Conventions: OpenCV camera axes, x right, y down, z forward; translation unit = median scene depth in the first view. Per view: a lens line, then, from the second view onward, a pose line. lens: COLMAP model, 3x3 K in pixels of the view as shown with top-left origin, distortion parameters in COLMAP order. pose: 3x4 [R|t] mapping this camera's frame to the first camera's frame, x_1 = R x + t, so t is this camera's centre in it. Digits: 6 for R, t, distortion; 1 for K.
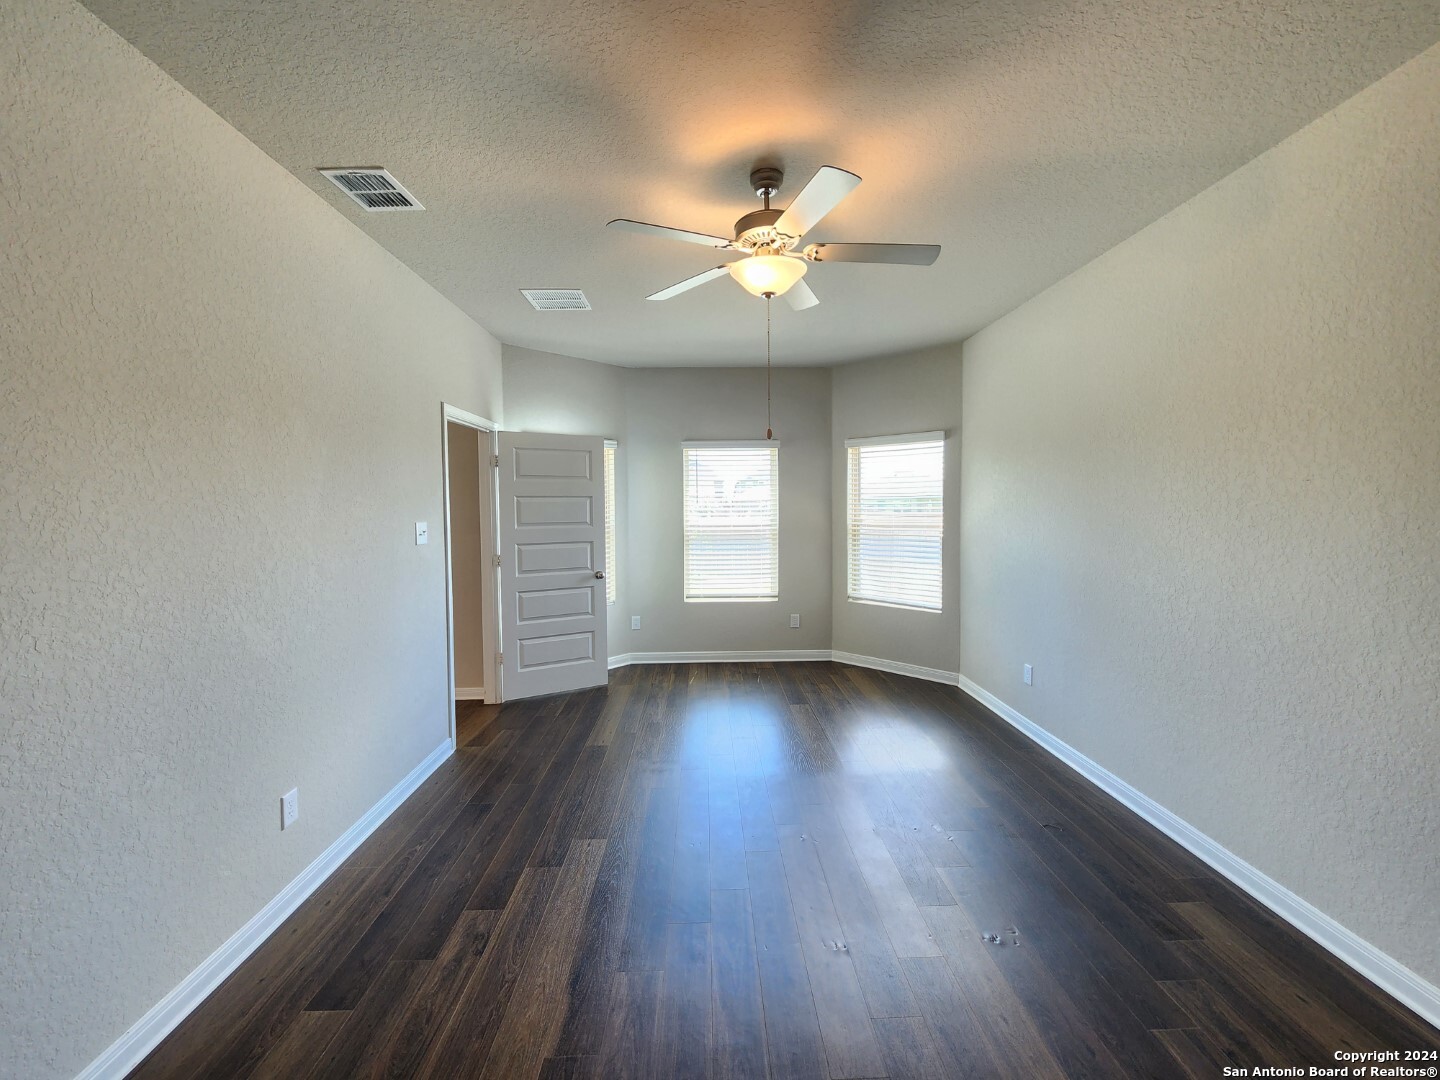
lens RADIAL K [[590.7, 0, 720.6], [0, 590.7, 531.2], [0, 0, 1]] dist [0.001400, 0.000418]
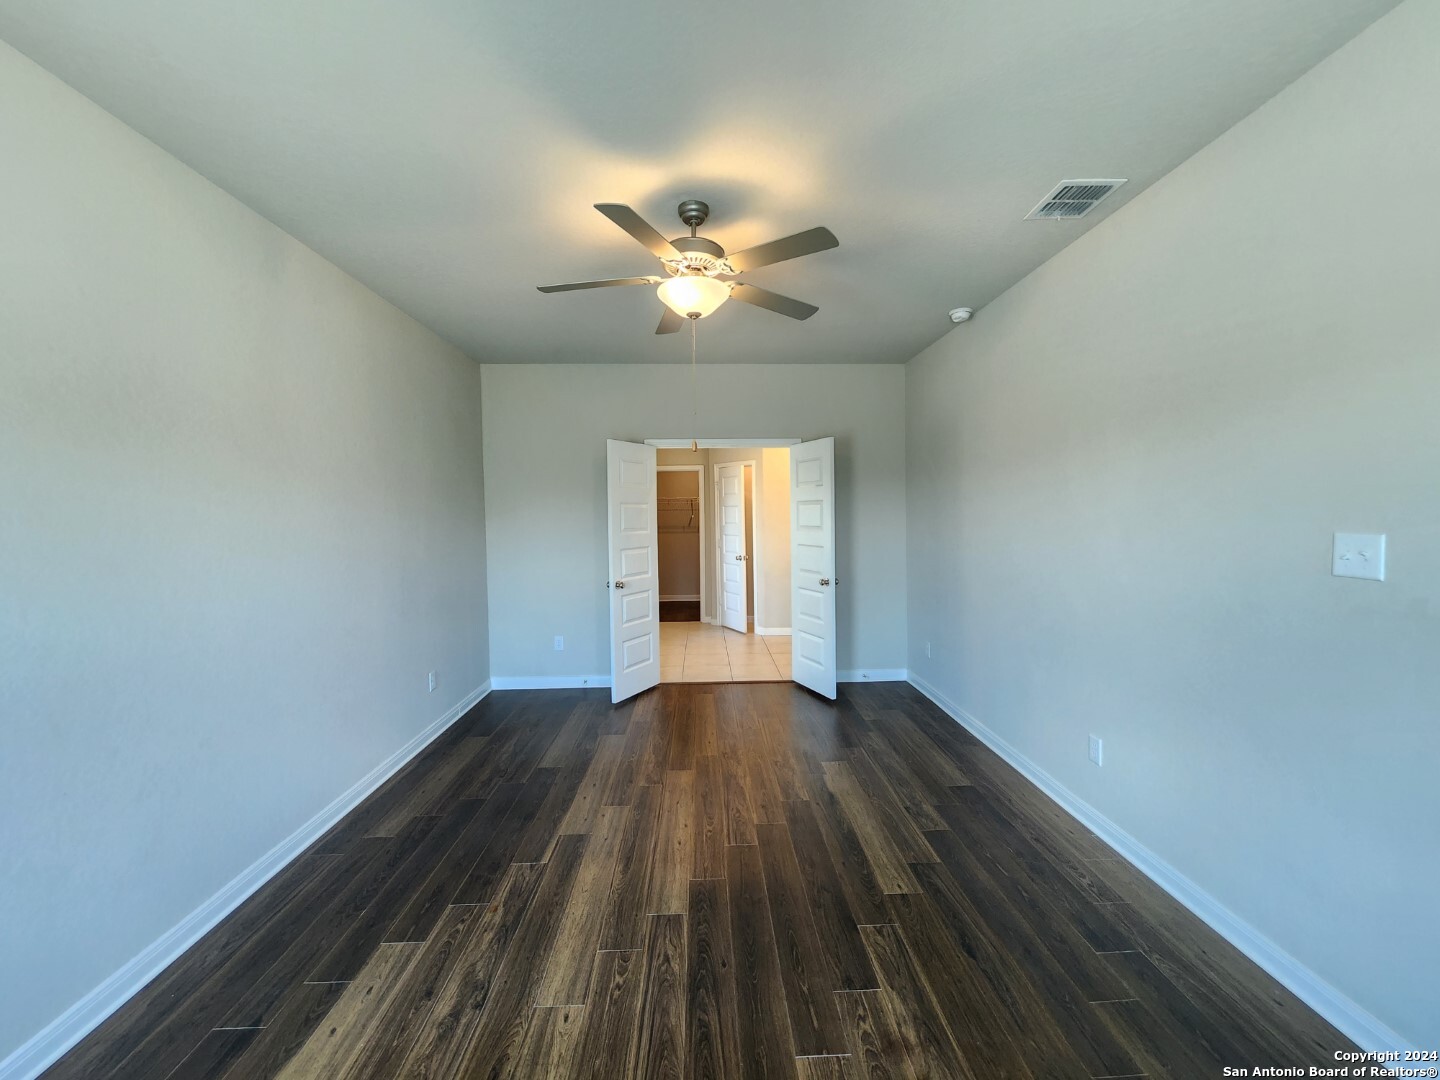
lens RADIAL K [[590.7, 0, 720.6], [0, 590.7, 531.2], [0, 0, 1]] dist [0.001400, 0.000418]
pose [[-0.999719, 0.022677, -0.006835, 0.049769], [0.022112, 0.997033, 0.073736, -0.091535], [0.008487, 0.073564, -0.997254, 2.110185]]
